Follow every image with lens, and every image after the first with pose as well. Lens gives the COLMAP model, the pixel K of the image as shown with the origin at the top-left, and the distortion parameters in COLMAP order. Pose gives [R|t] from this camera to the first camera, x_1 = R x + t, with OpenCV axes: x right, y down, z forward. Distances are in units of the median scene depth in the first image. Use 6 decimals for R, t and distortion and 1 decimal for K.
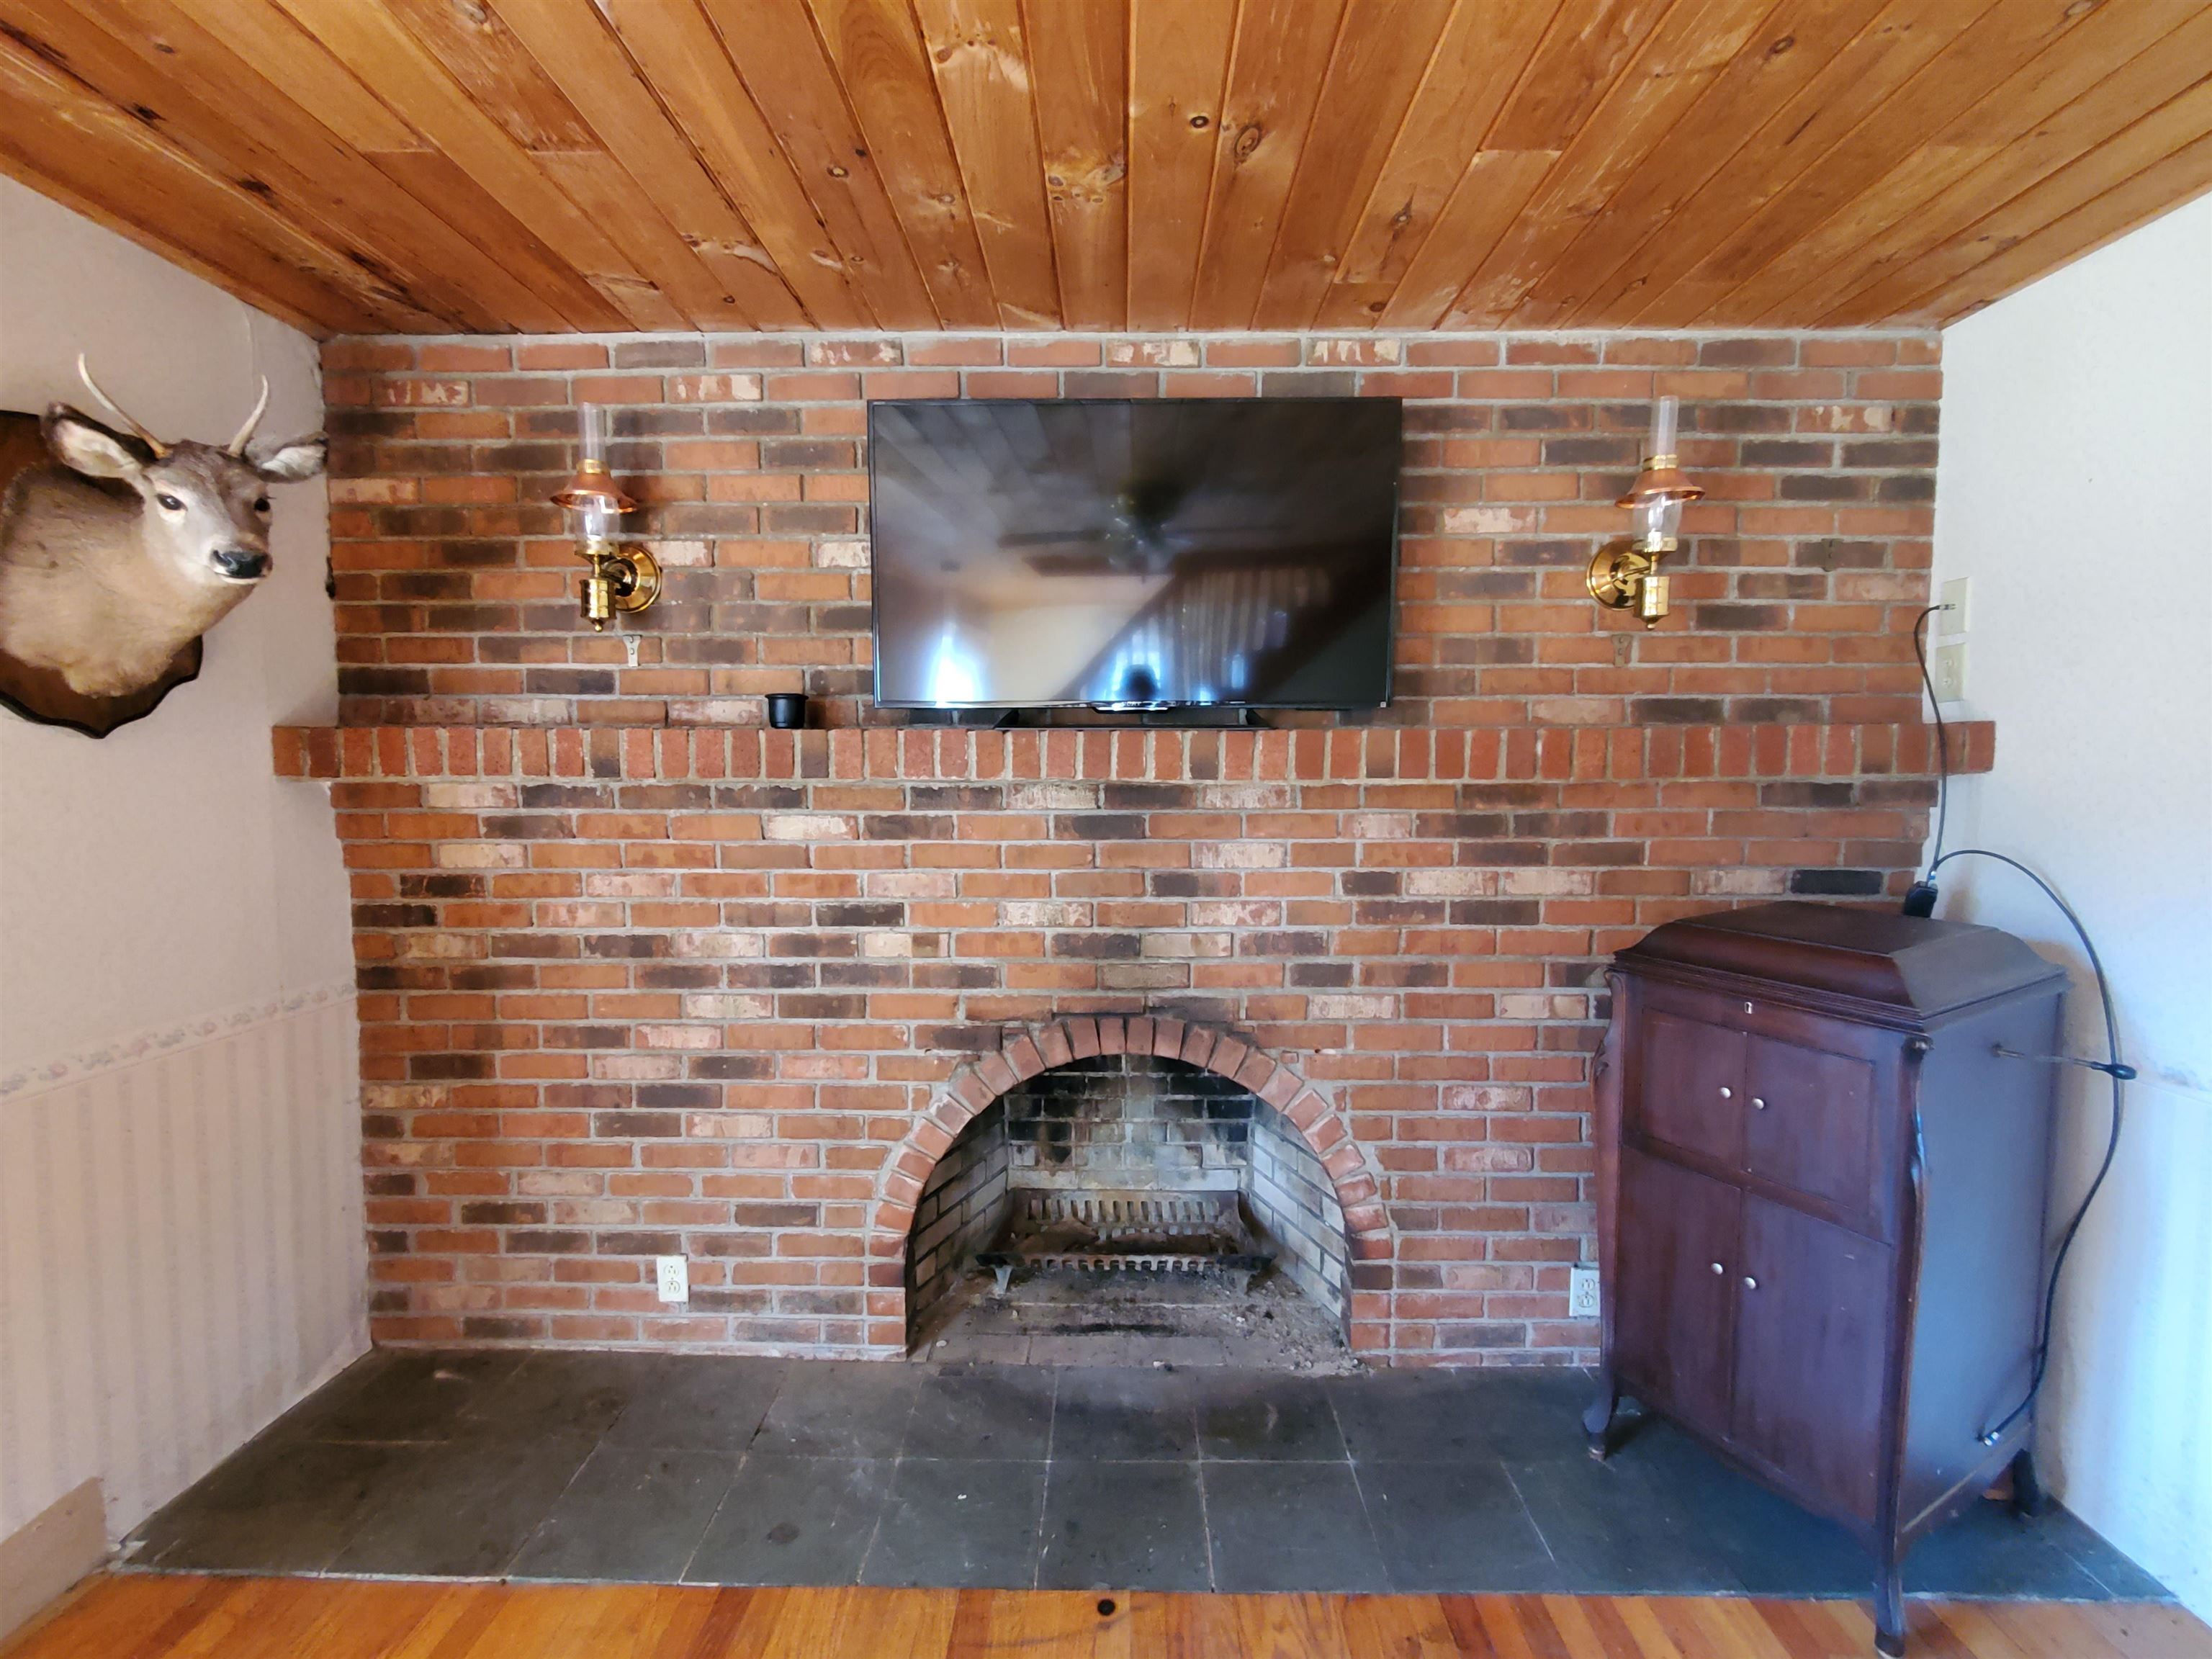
lens RADIAL K [[939.5, 0, 1107.1], [0, 939.5, 817.0], [0, 0, 1]] dist [0.000034, -0.000497]
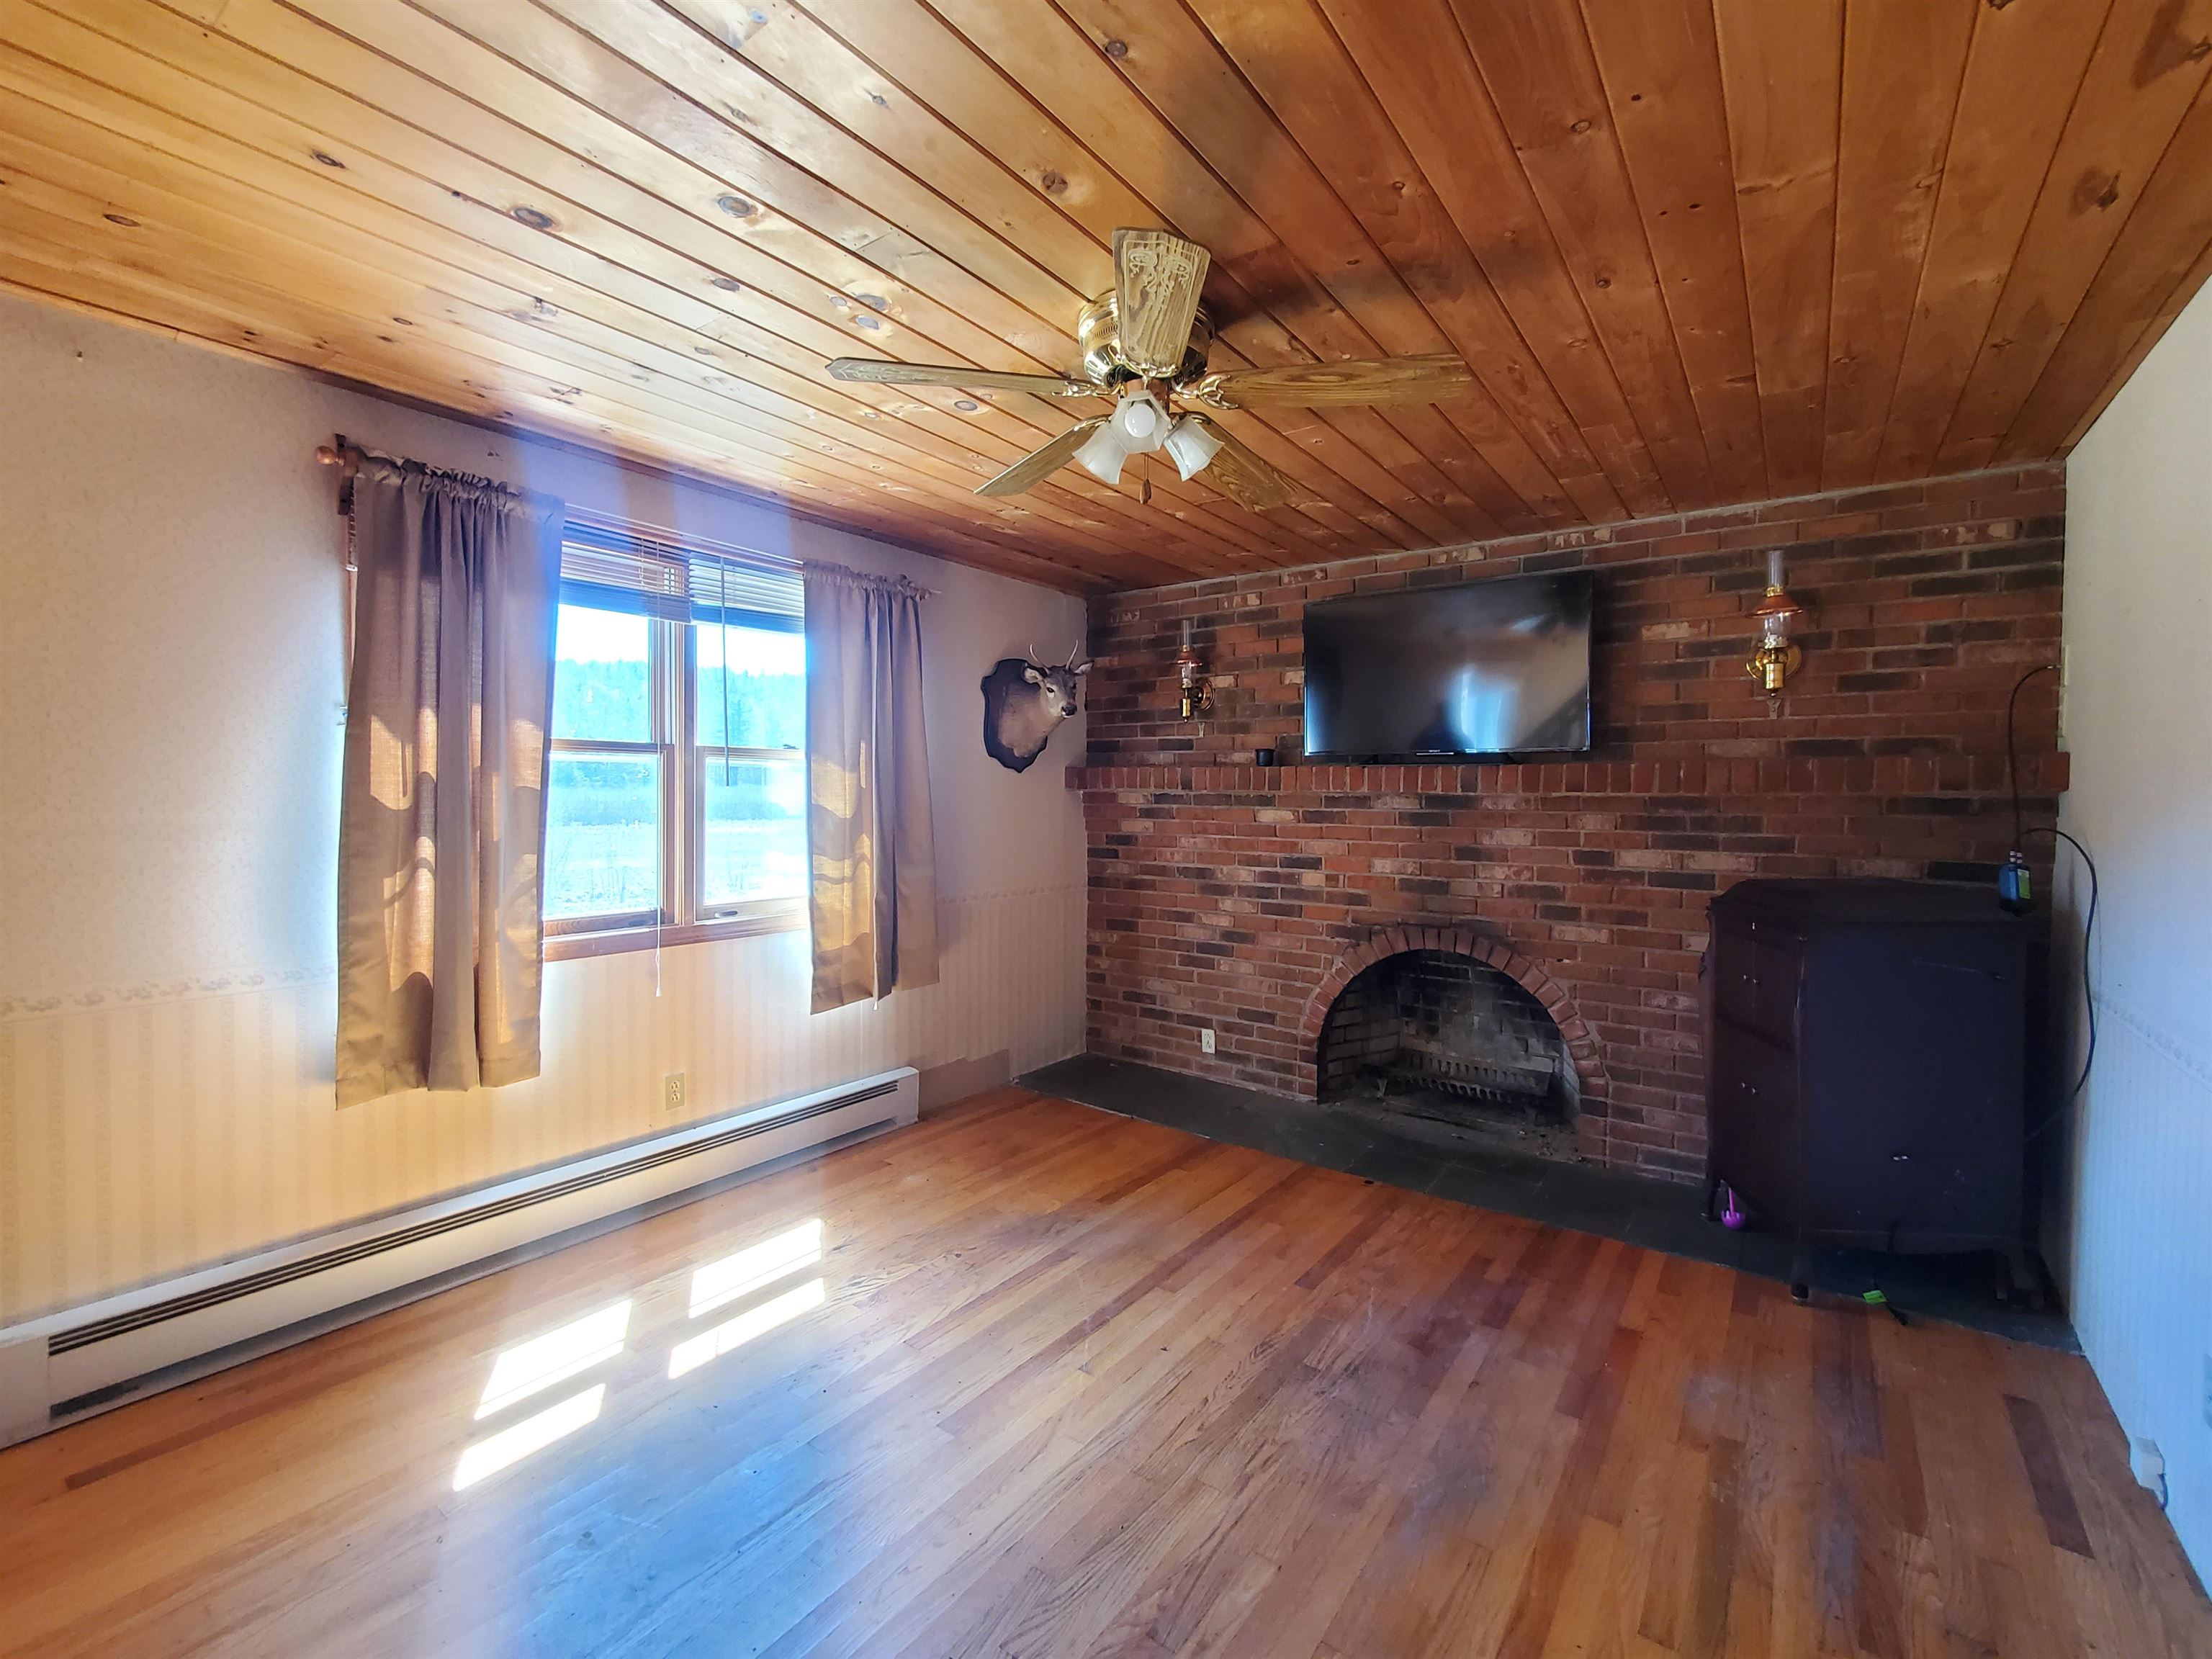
lens RADIAL K [[939.5, 0, 1107.1], [0, 939.5, 817.0], [0, 0, 1]] dist [0.000034, -0.000497]
pose [[0.811661, 0.021567, -0.583731, 0.543988], [-0.039366, 0.999066, -0.017825, 0.061842], [0.582801, 0.037447, 0.811751, -0.802870]]
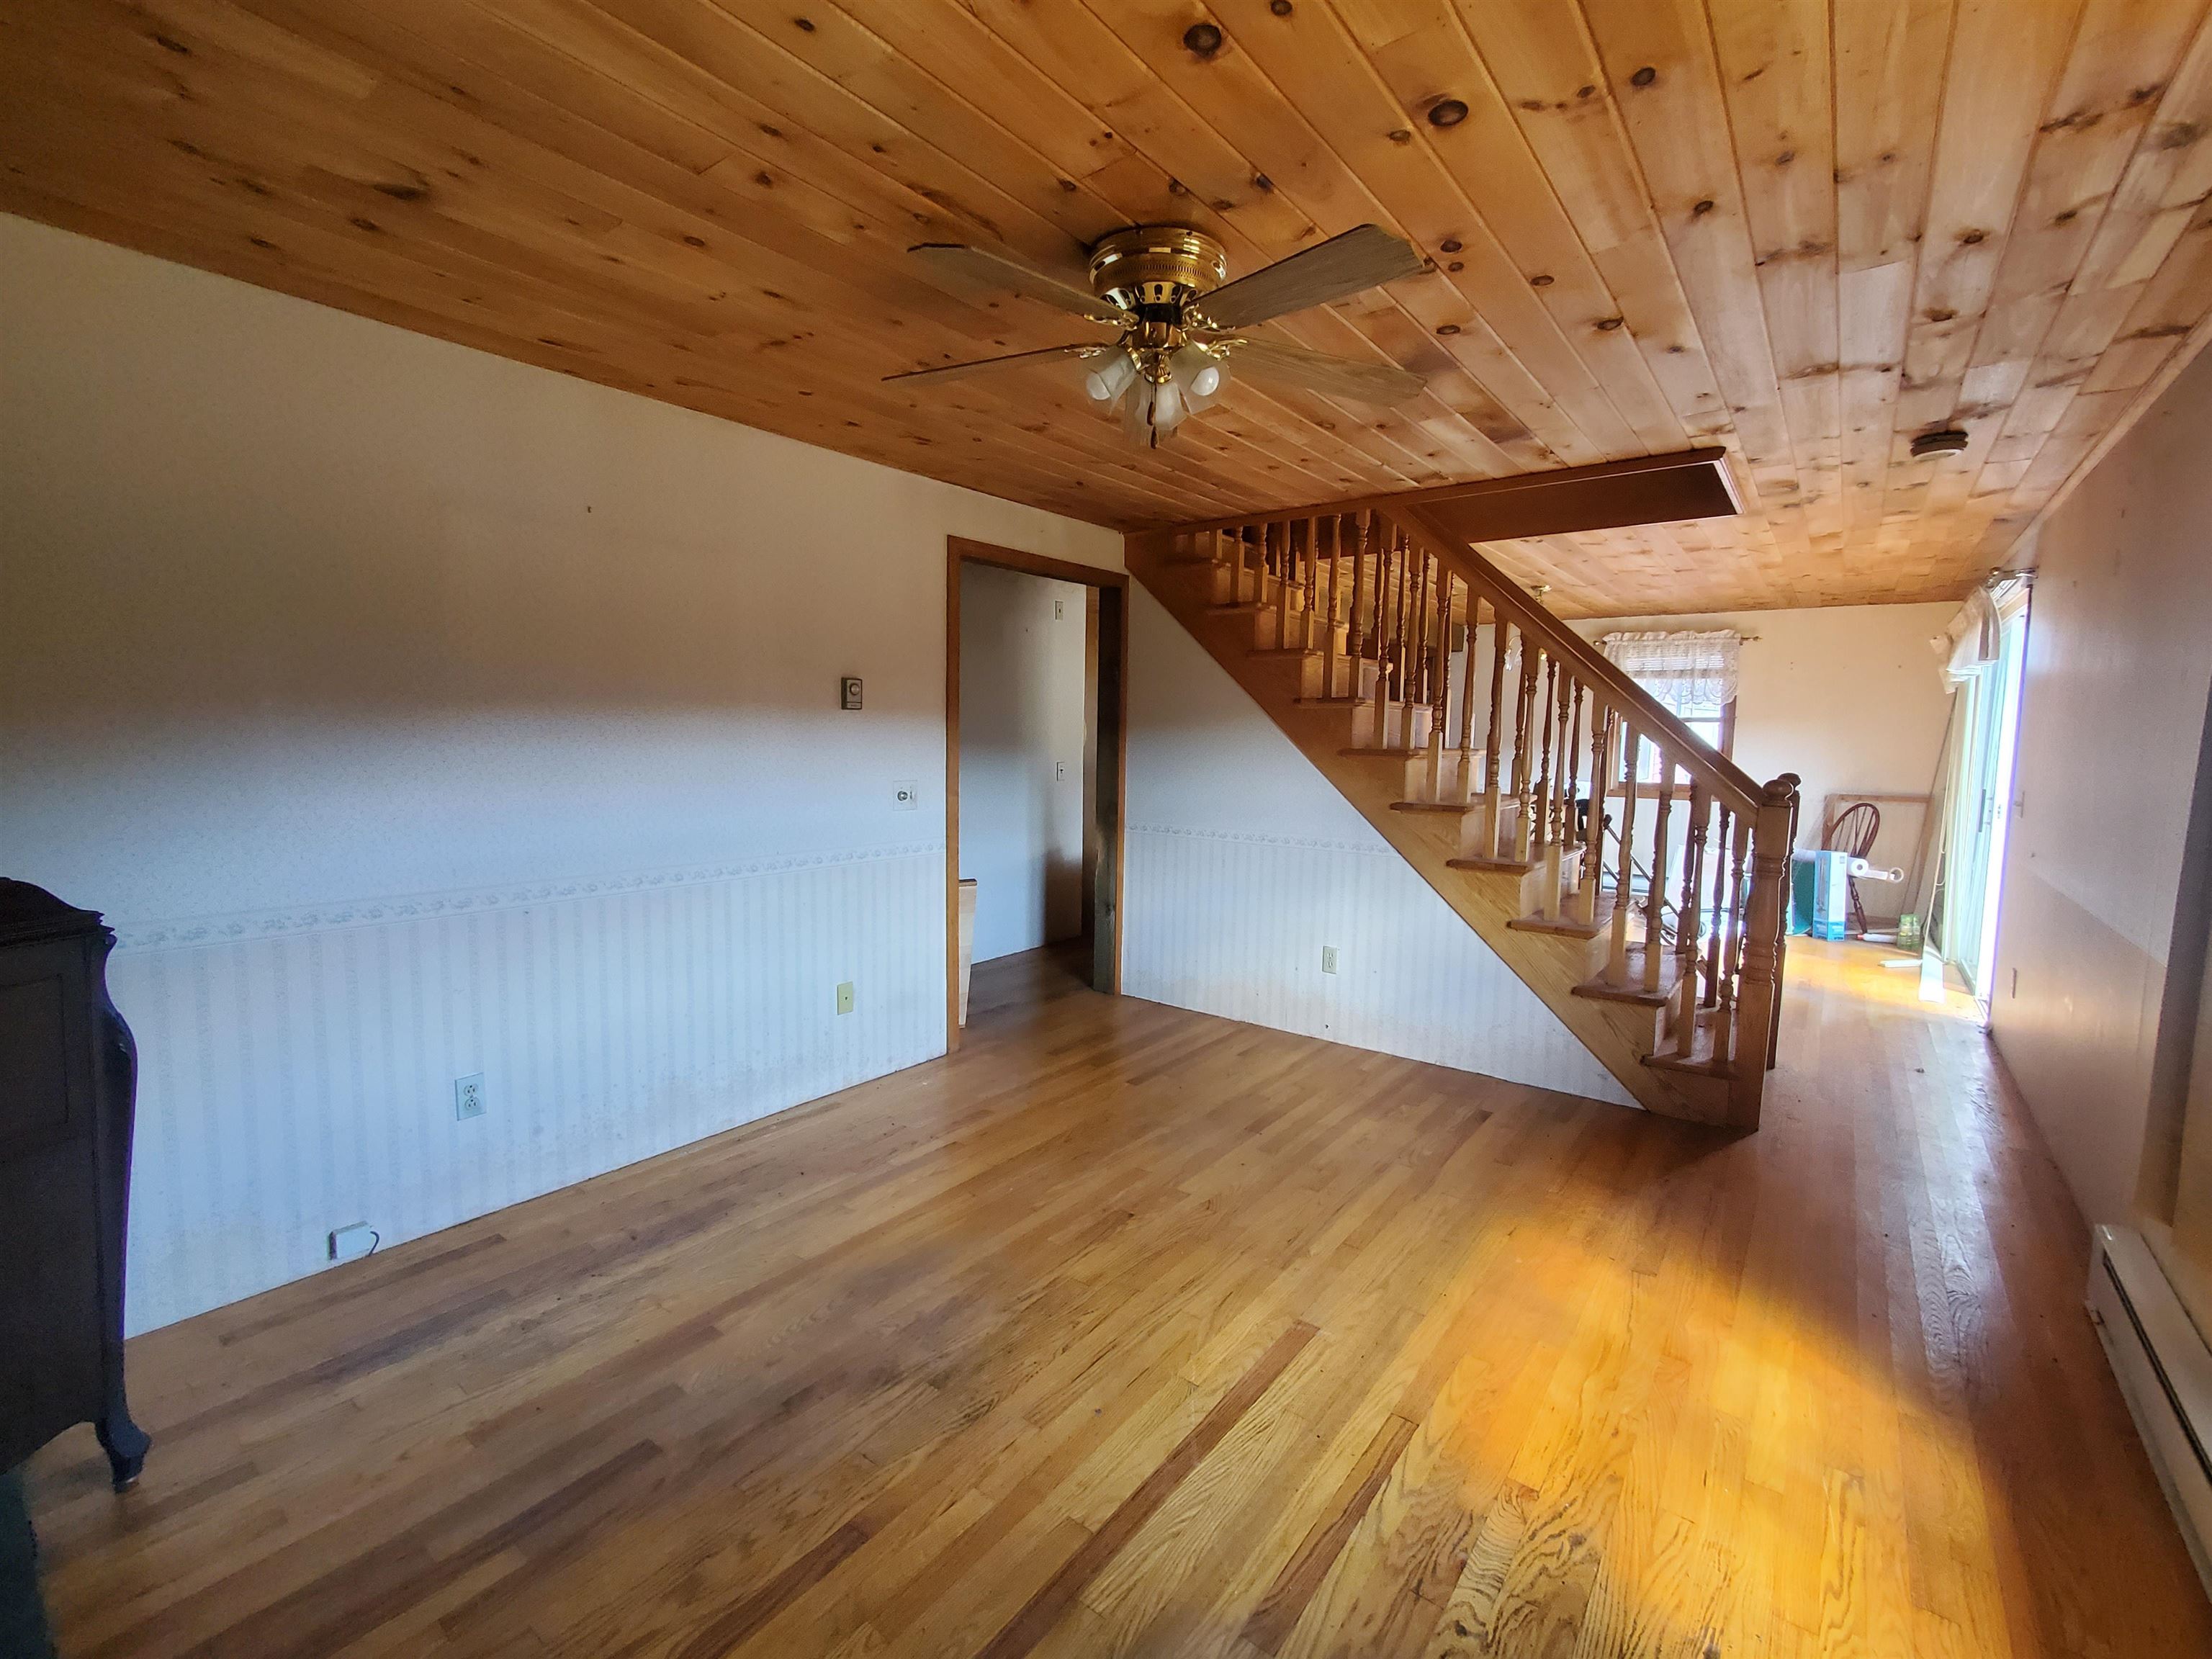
lens RADIAL K [[939.5, 0, 1107.1], [0, 939.5, 817.0], [0, 0, 1]] dist [0.000034, -0.000497]
pose [[-0.794660, -0.068996, 0.603121, -0.543660], [0.017053, 0.990591, 0.135791, -0.029521], [-0.606815, 0.118193, -0.786006, 0.788612]]
